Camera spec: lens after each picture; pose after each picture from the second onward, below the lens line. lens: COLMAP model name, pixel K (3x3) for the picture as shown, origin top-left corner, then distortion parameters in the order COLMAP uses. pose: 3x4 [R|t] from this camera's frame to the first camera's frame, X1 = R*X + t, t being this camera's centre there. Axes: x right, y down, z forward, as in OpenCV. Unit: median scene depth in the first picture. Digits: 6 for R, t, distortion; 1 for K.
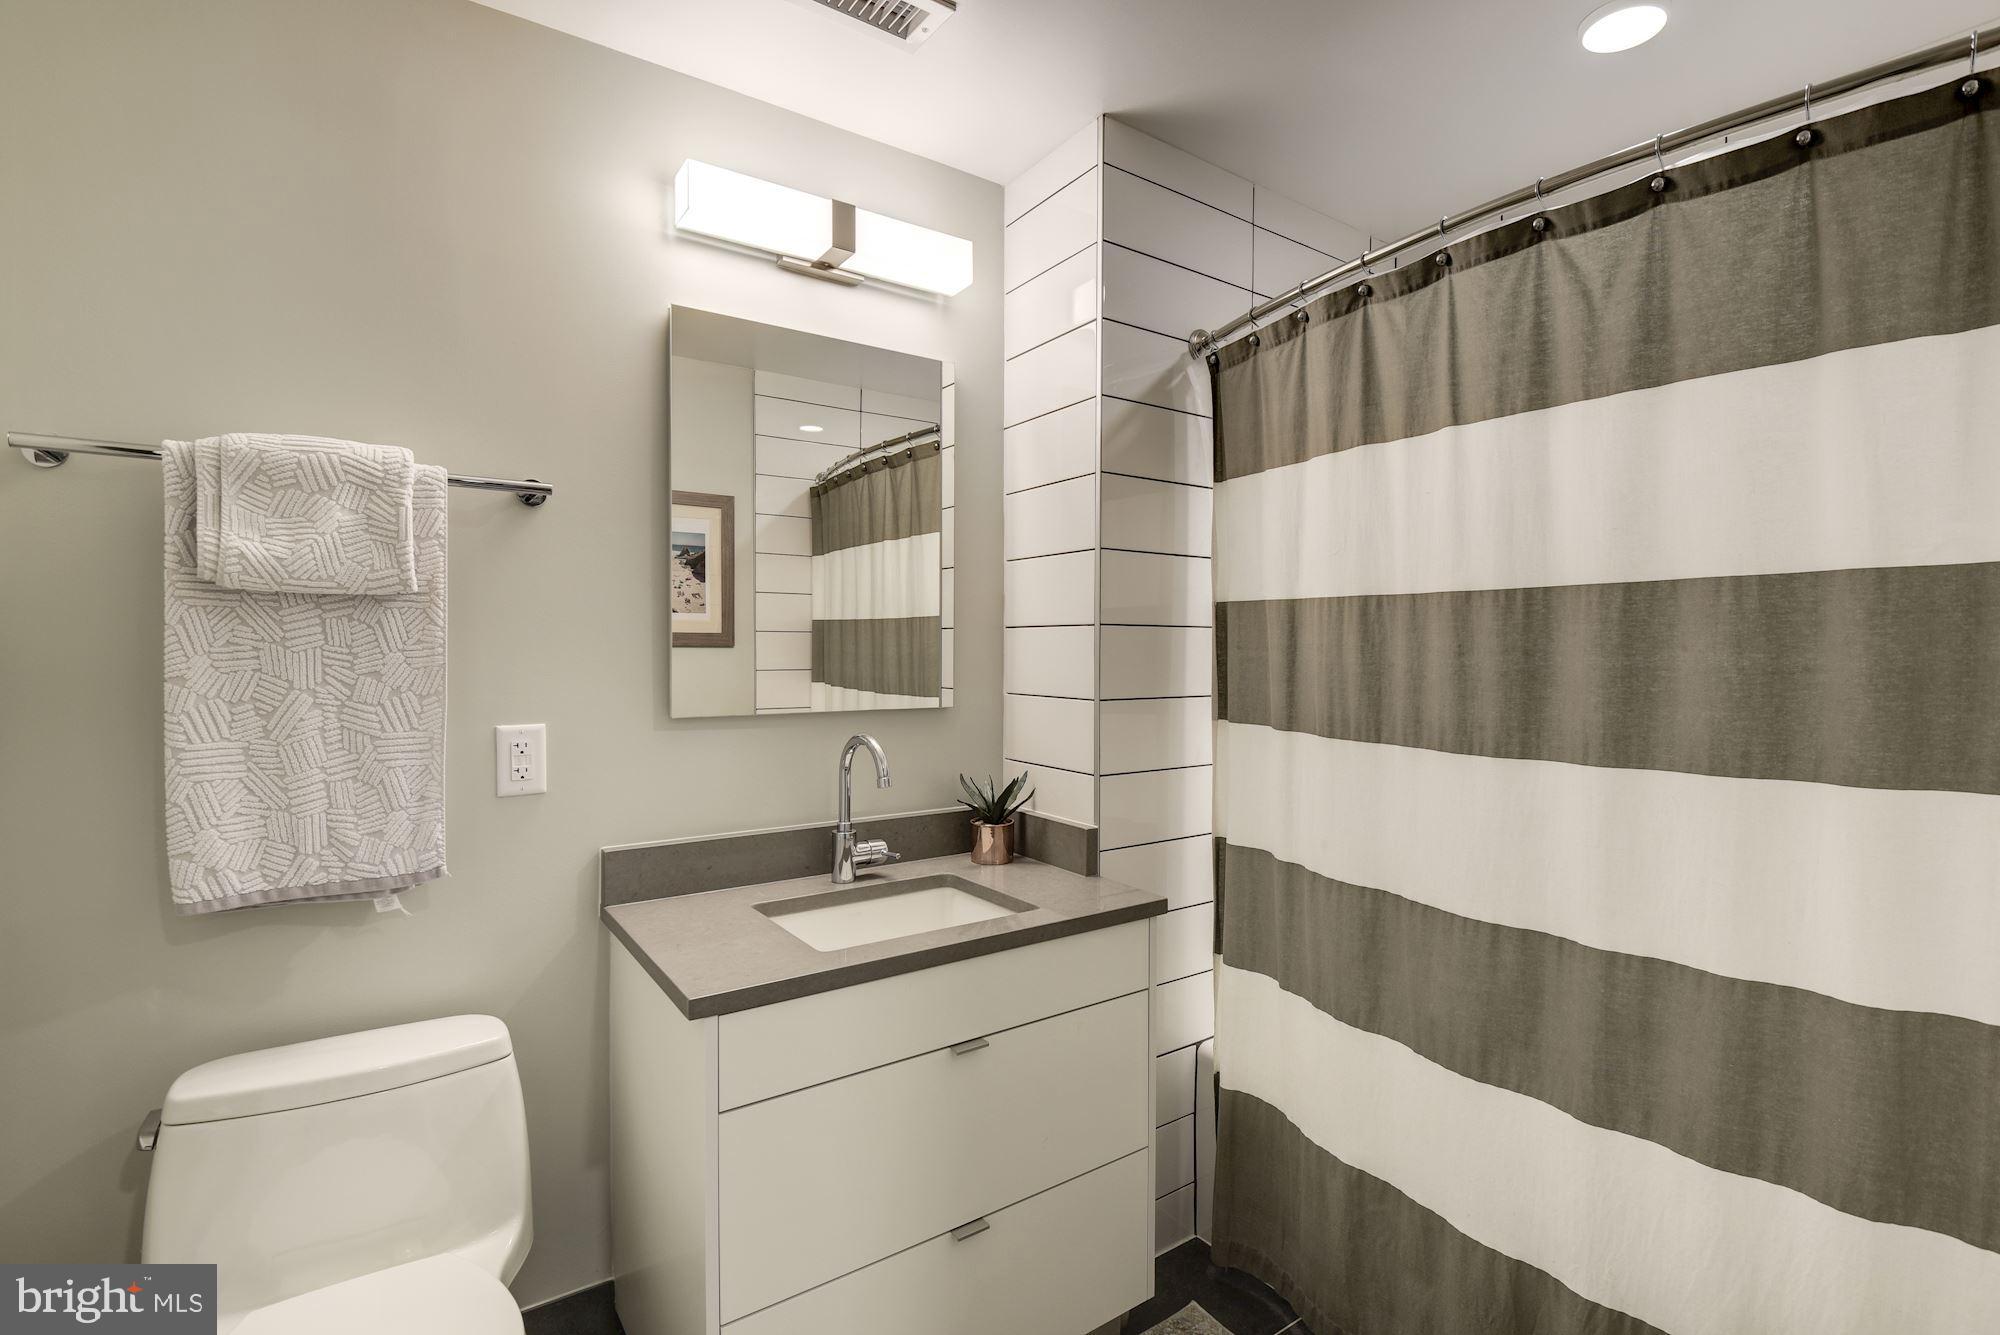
lens RADIAL K [[912.5, 0, 1003.7], [0, 912.5, 664.3], [0, 0, 1]] dist [0.005724, -0.019674]
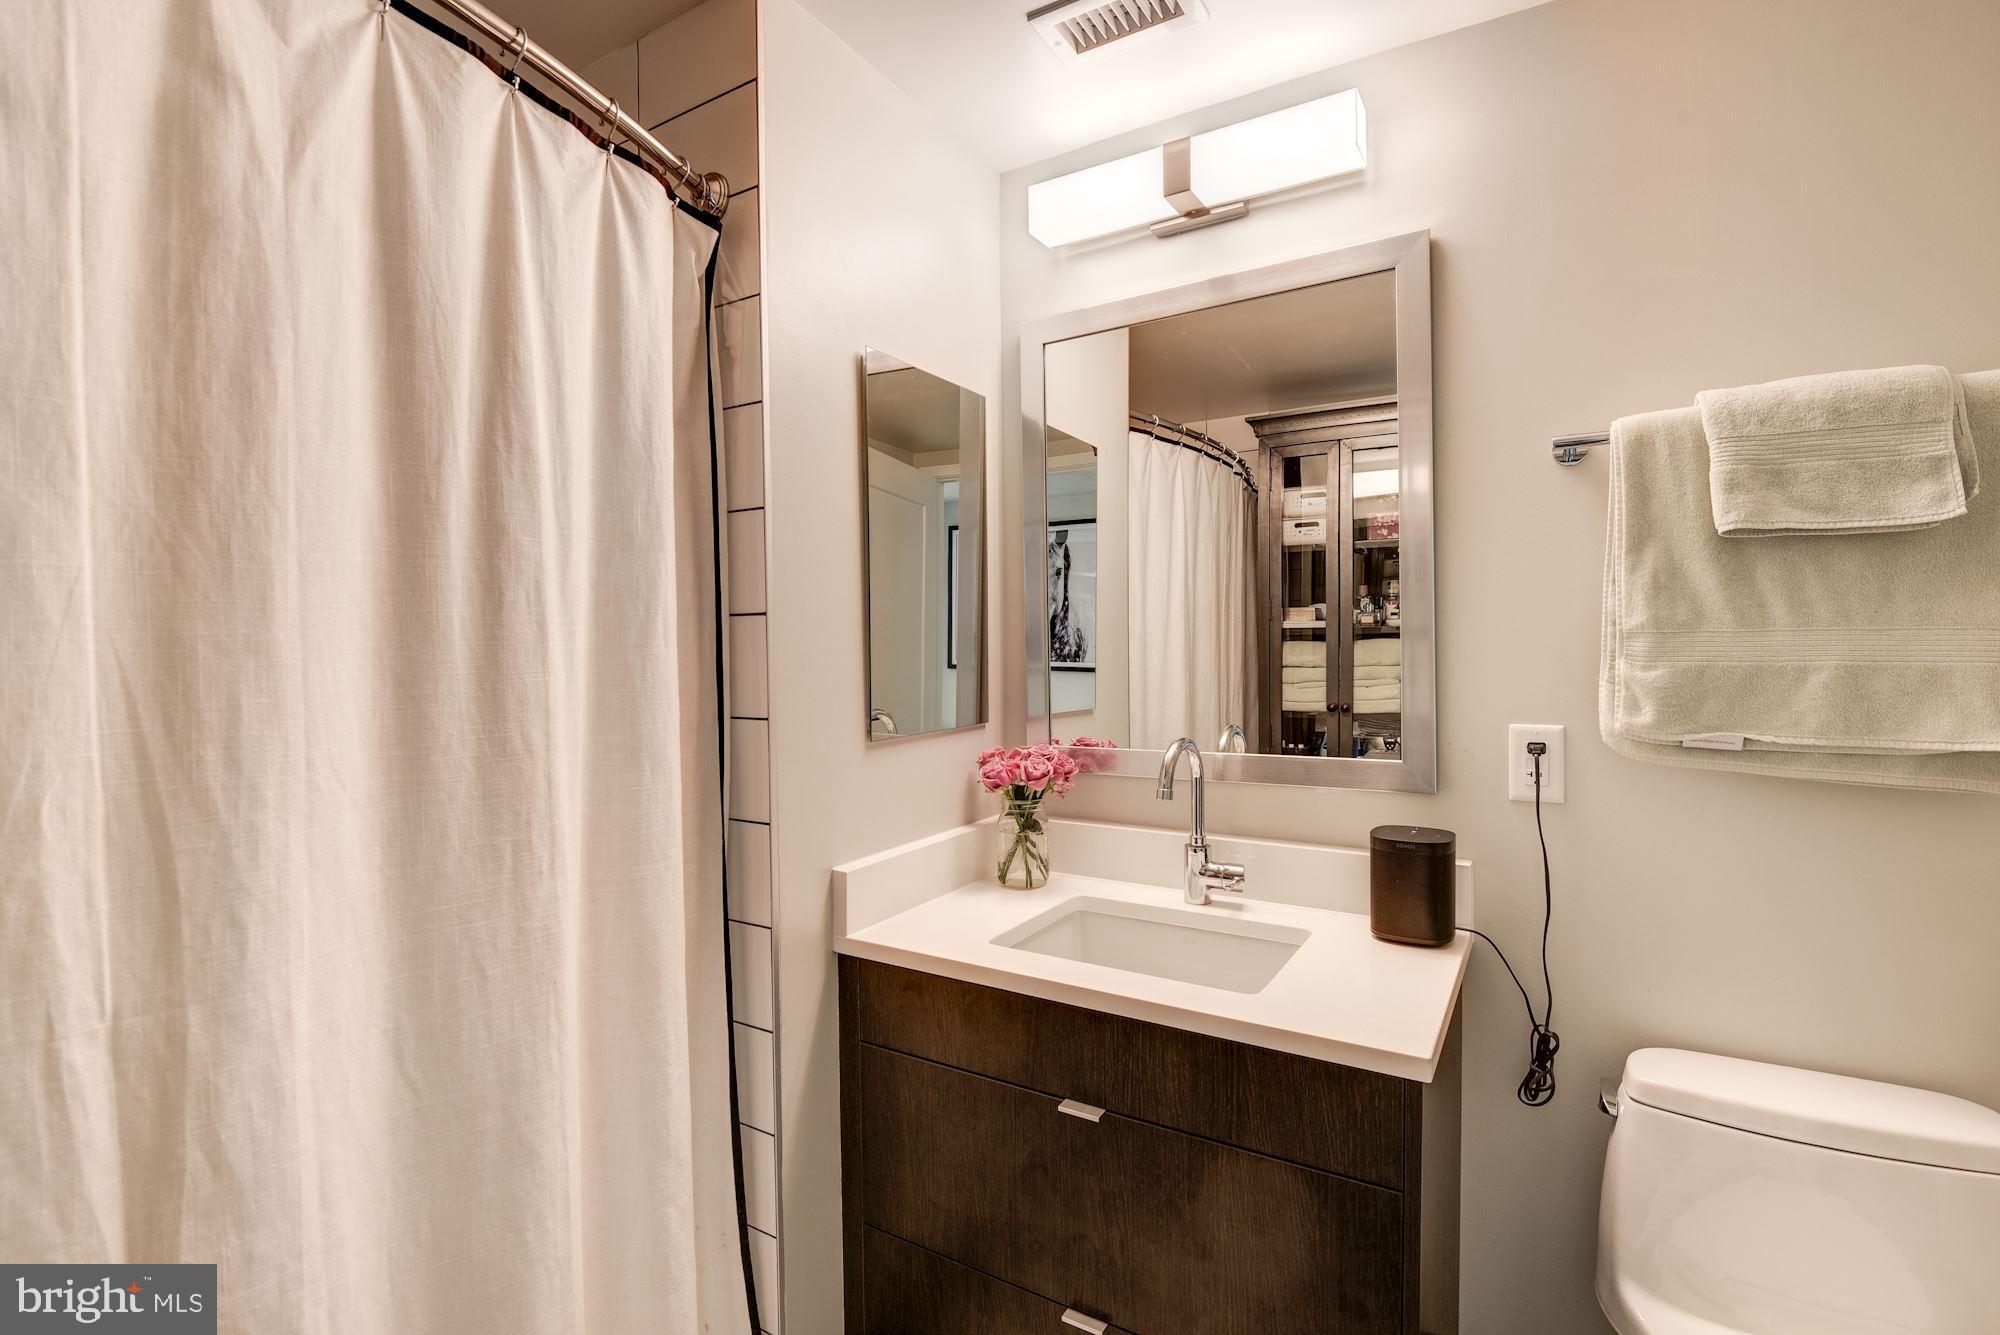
lens RADIAL K [[912.5, 0, 1003.7], [0, 912.5, 664.3], [0, 0, 1]] dist [0.005724, -0.019674]
pose [[0.404233, 0.016344, -0.914510, 0.545046], [-0.006836, 0.999866, 0.014848, -0.011252], [0.914630, 0.000250, 0.404291, 0.472772]]
